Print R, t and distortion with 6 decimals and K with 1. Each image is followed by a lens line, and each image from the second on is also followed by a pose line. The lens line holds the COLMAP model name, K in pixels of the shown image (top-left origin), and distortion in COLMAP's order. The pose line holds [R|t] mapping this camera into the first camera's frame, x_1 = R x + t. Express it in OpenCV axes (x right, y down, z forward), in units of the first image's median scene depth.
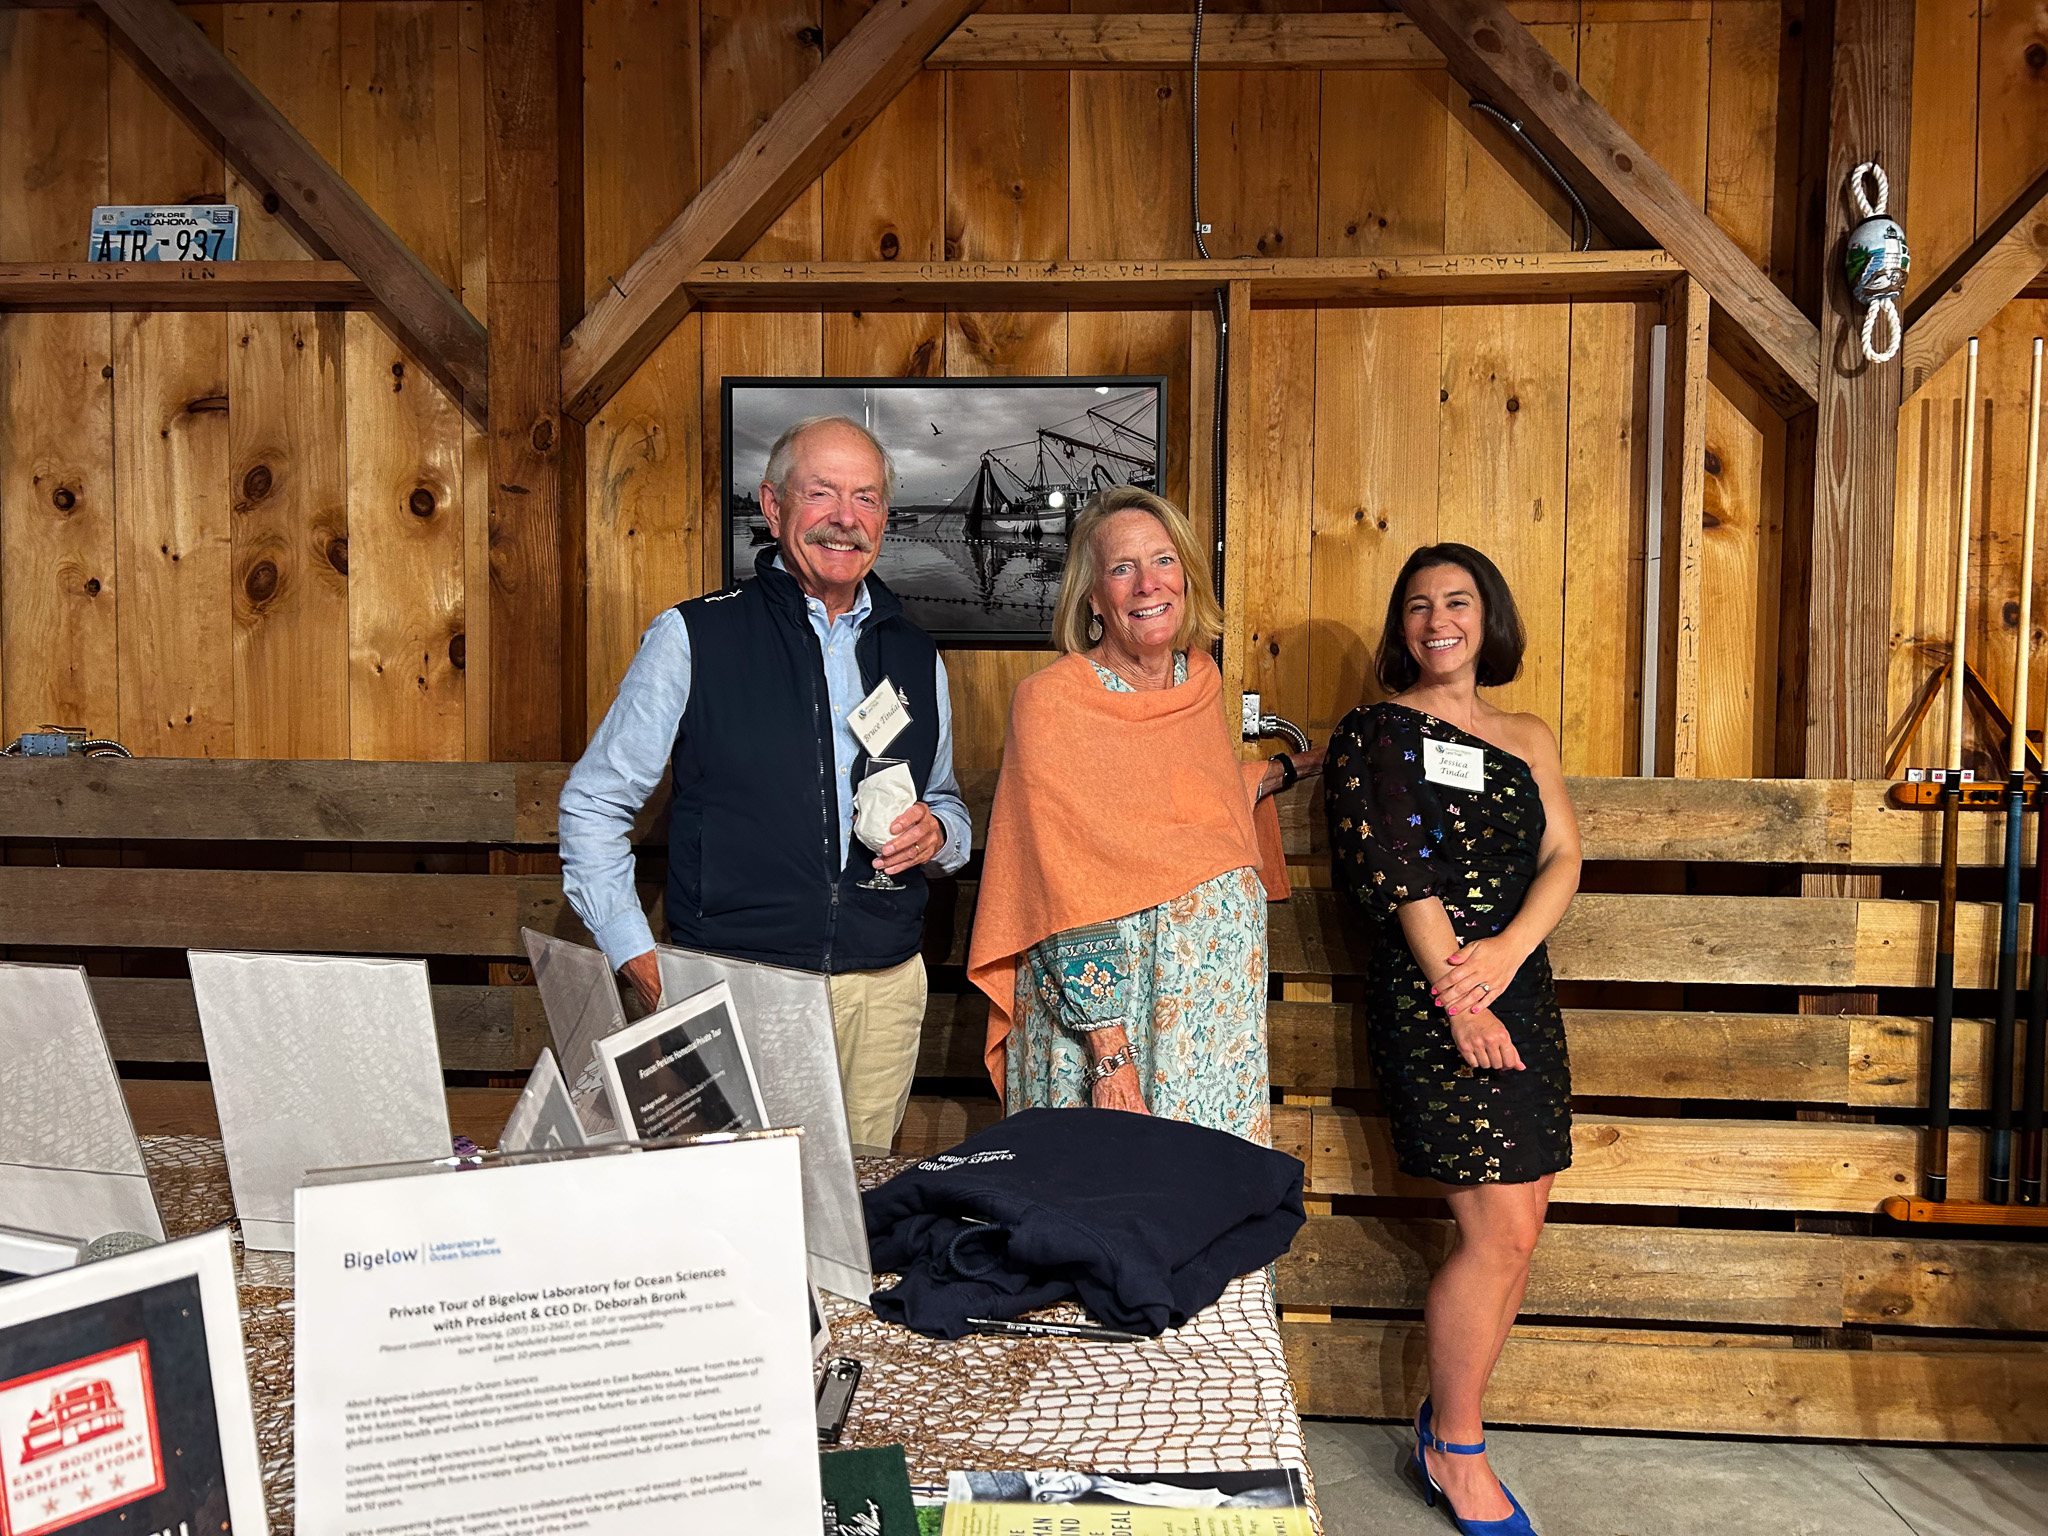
lens RADIAL K [[1559.1, 0, 1024.0], [0, 1559.1, 768.0], [0, 0, 1]] dist [0.020774, -0.002738]
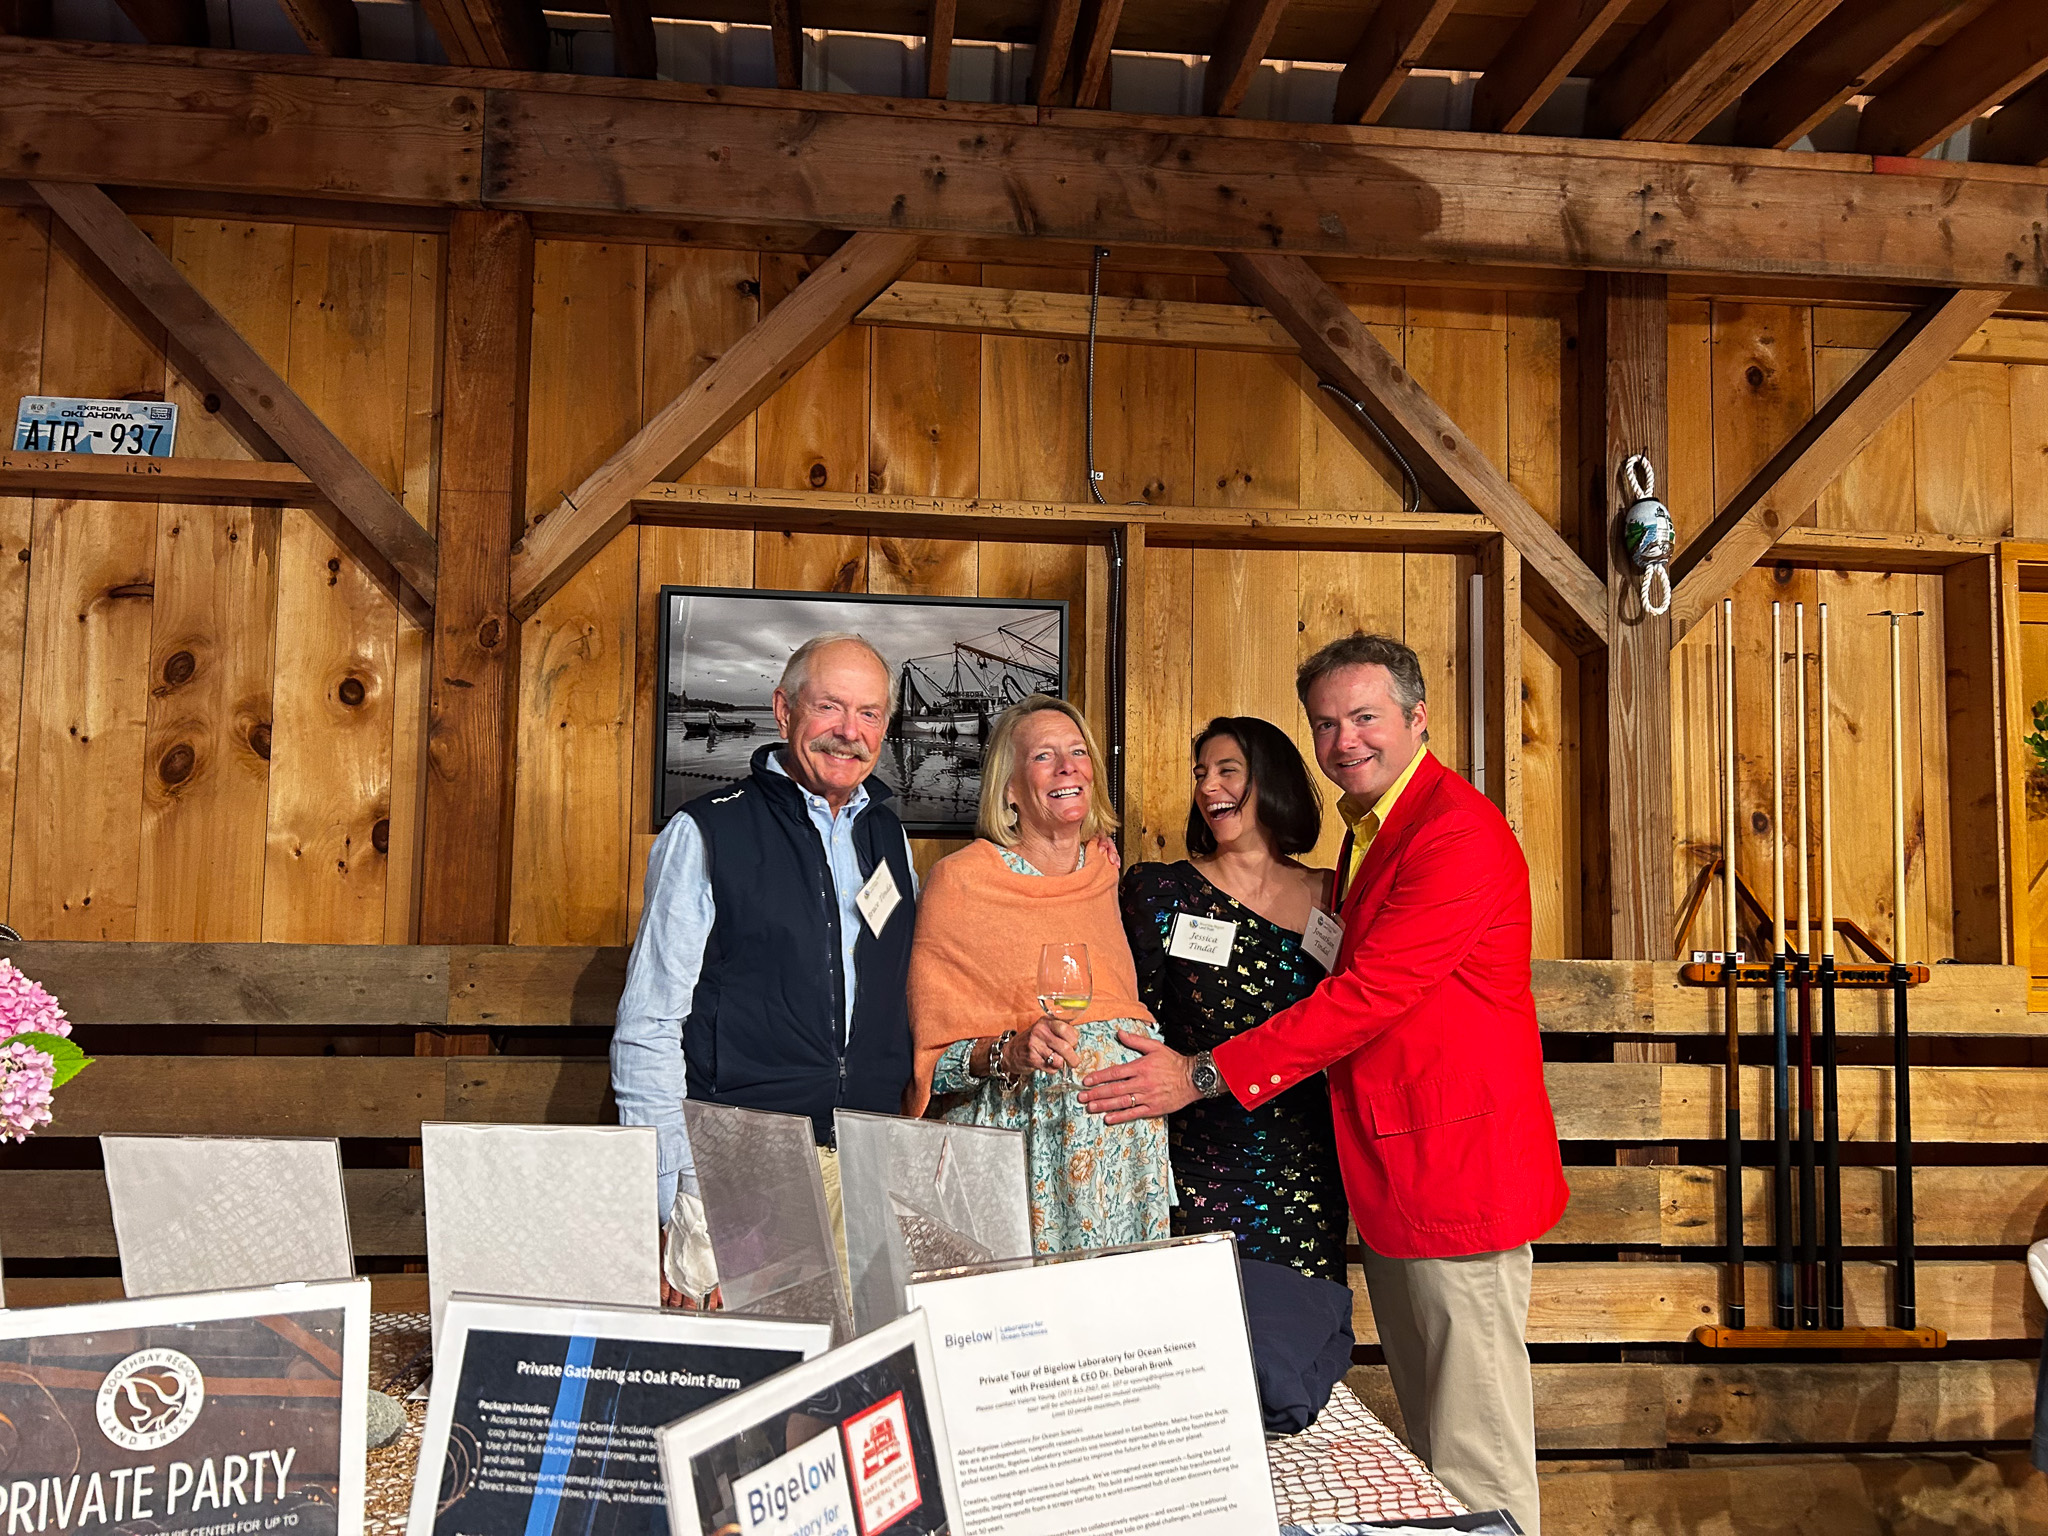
lens RADIAL K [[1534.0, 0, 1024.0], [0, 1534.0, 768.0], [0, 0, 1]] dist [0.045030, -0.037484]
pose [[0.985952, 0.019199, 0.165920, -0.123184], [-0.000127, 0.993458, -0.114200, -0.003497], [-0.167027, 0.112575, 0.979504, -0.070164]]
